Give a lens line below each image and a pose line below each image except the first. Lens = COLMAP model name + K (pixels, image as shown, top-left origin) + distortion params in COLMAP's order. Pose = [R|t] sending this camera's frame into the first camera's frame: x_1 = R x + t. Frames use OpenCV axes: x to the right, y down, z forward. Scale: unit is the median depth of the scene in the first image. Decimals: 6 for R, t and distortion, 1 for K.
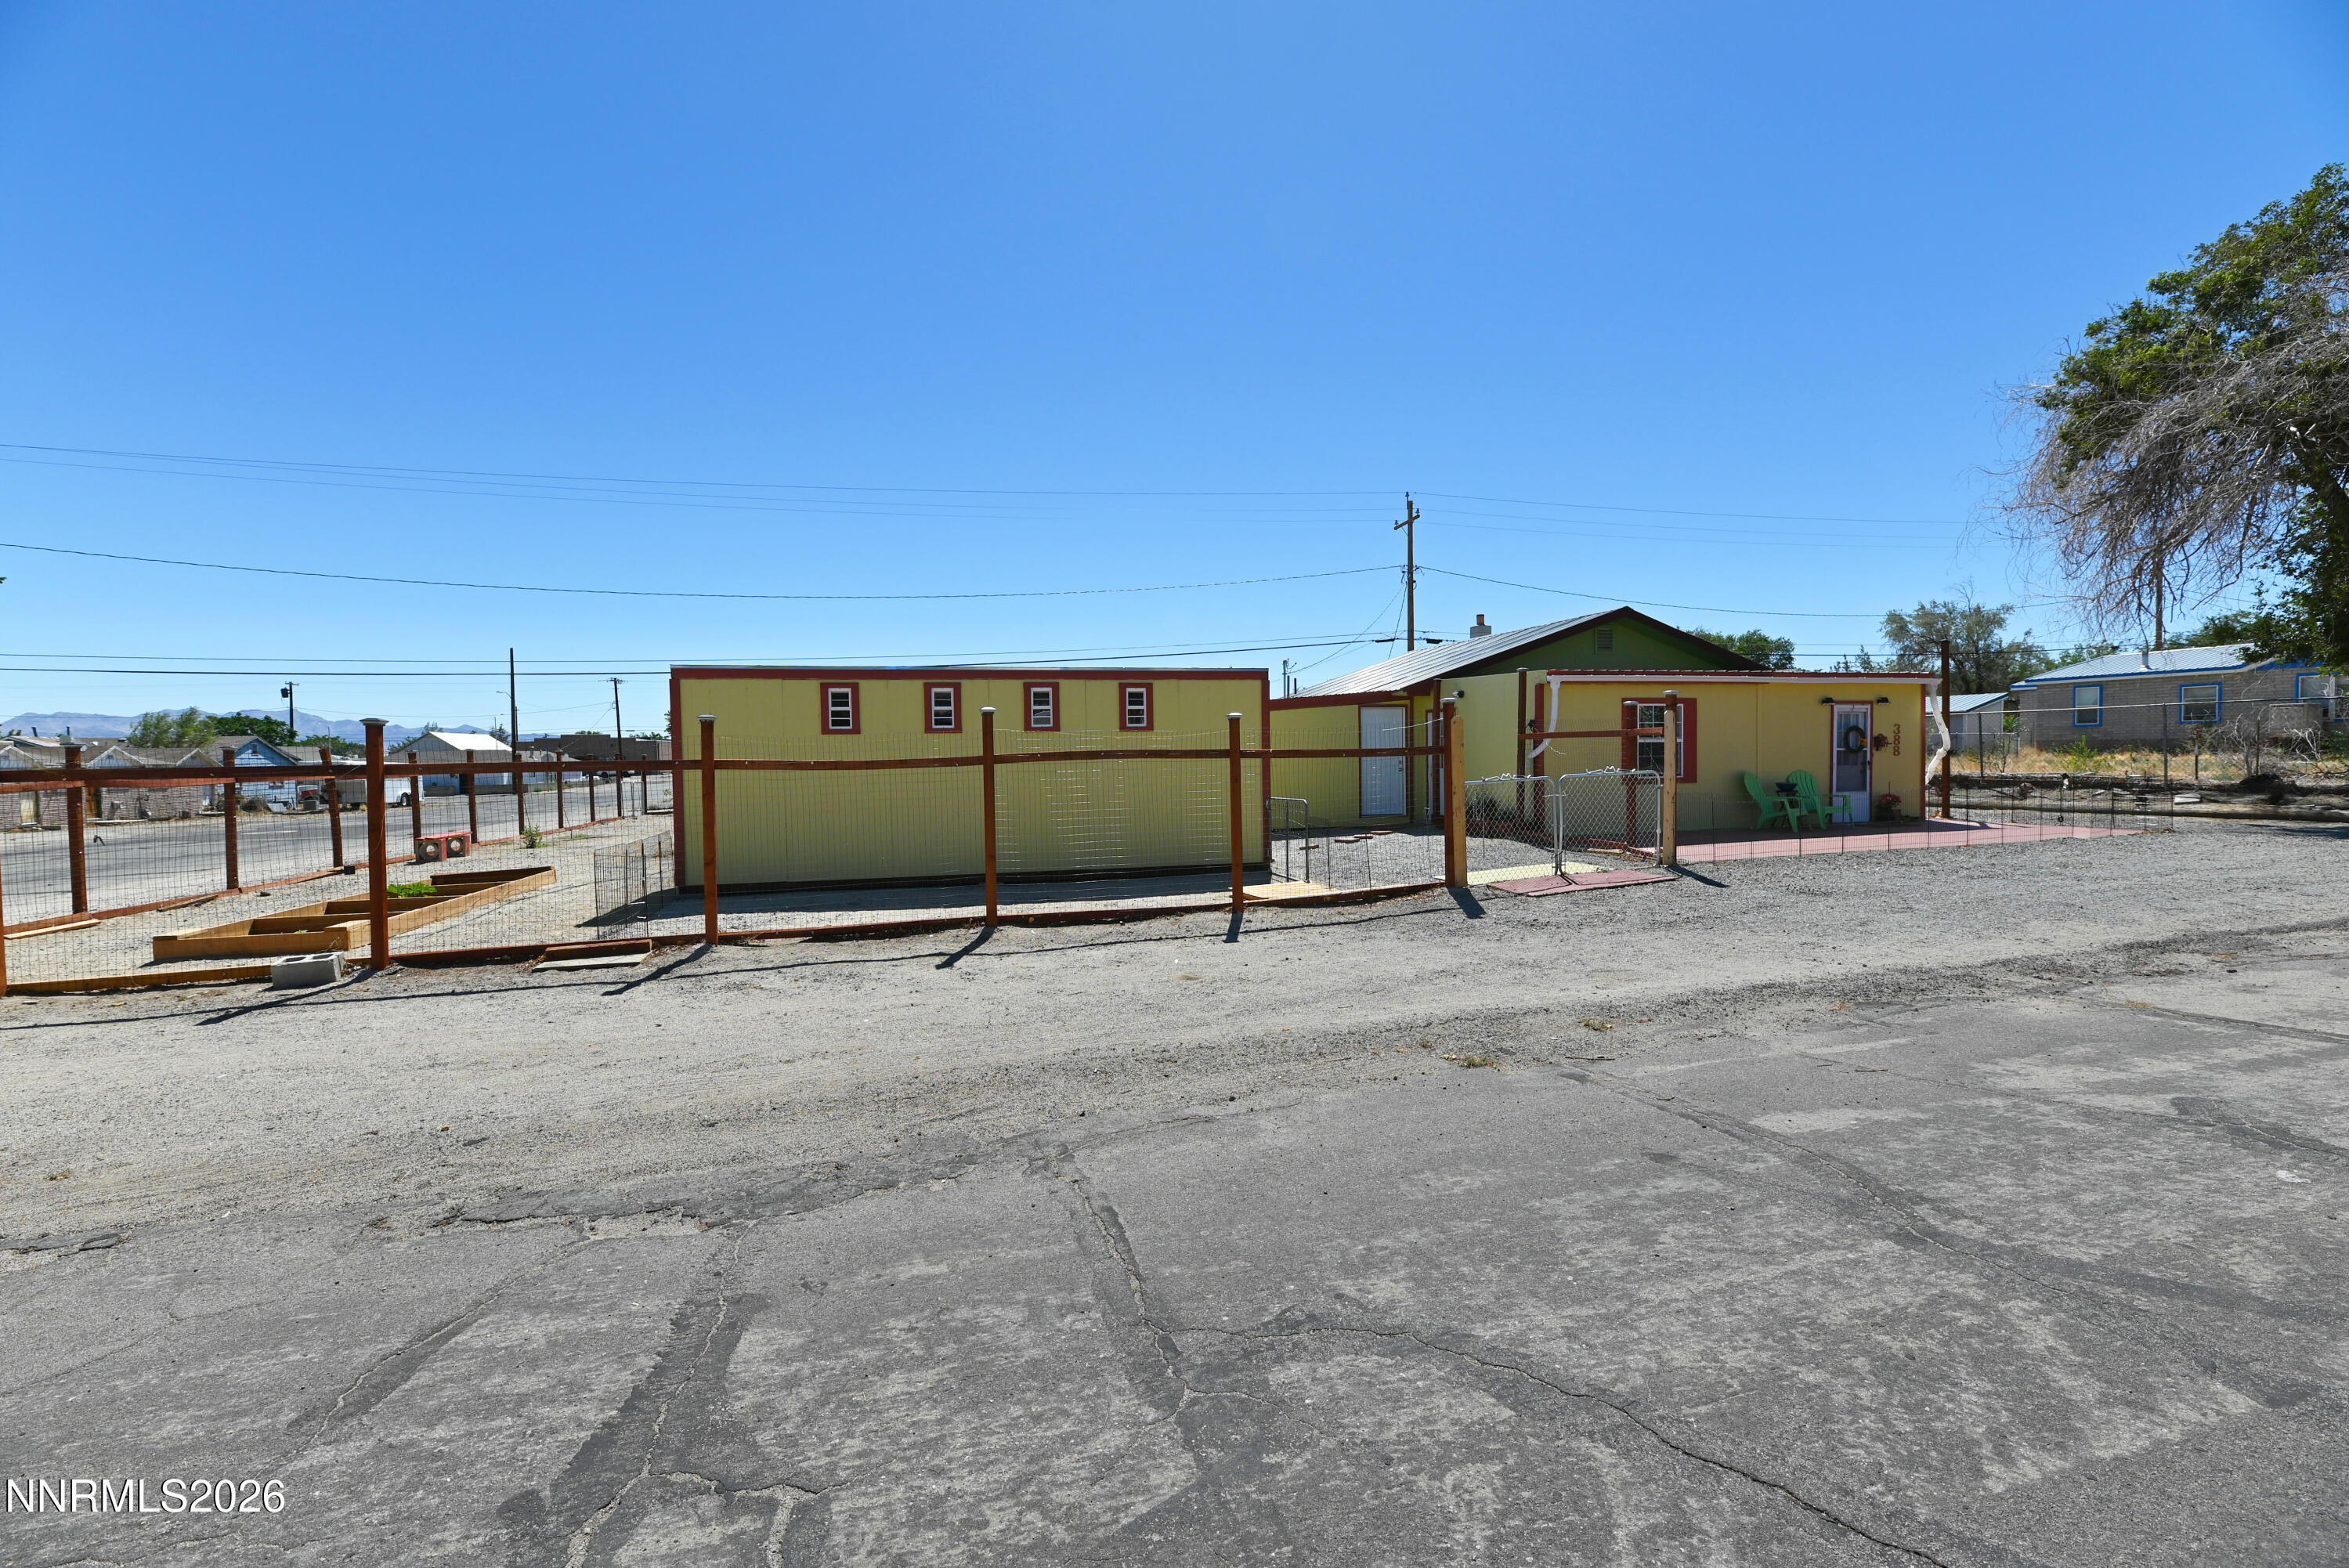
lens RADIAL K [[944.3, 0, 1185.0], [0, 944.3, 790.3], [0, 0, 1]] dist [0.024606, -0.017944]
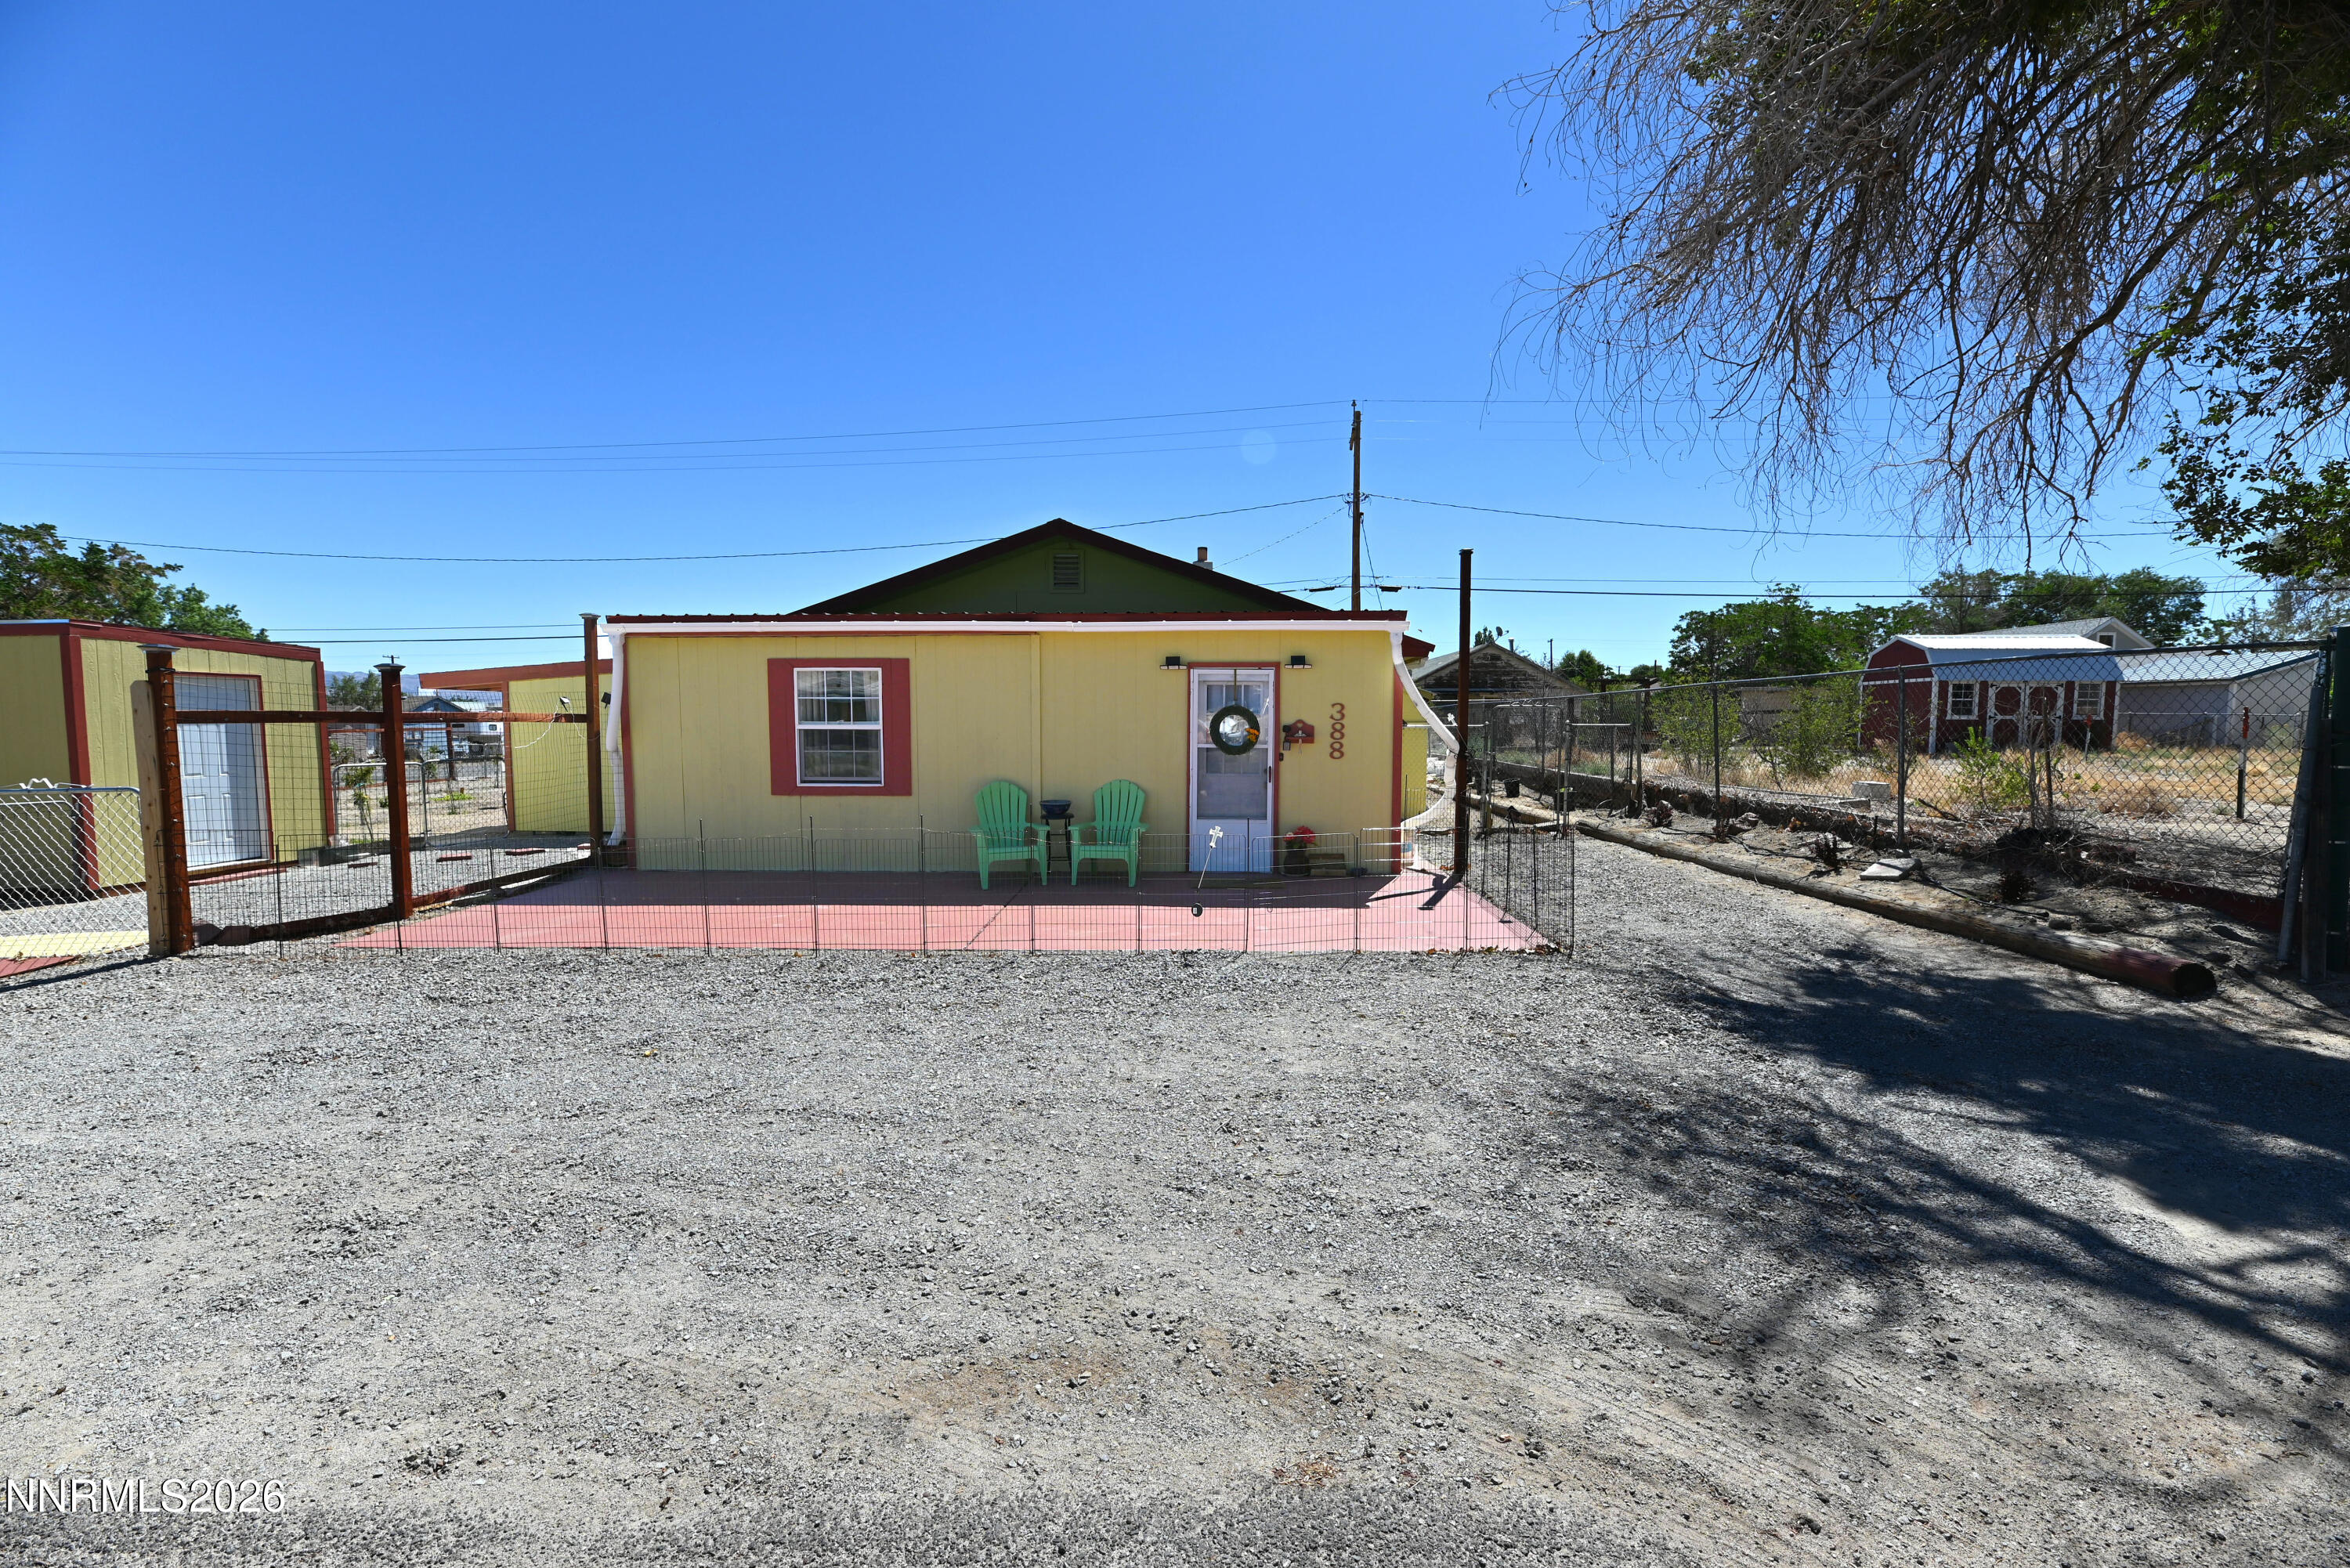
lens RADIAL K [[944.6, 0, 1185.5], [0, 944.6, 790.3], [0, 0, 1]] dist [0.024606, -0.017944]
pose [[0.955719, 0.036112, -0.292058, 0.777674], [-0.025015, 0.998819, 0.041644, -0.036640], [0.293217, -0.032494, 0.955493, 0.409305]]
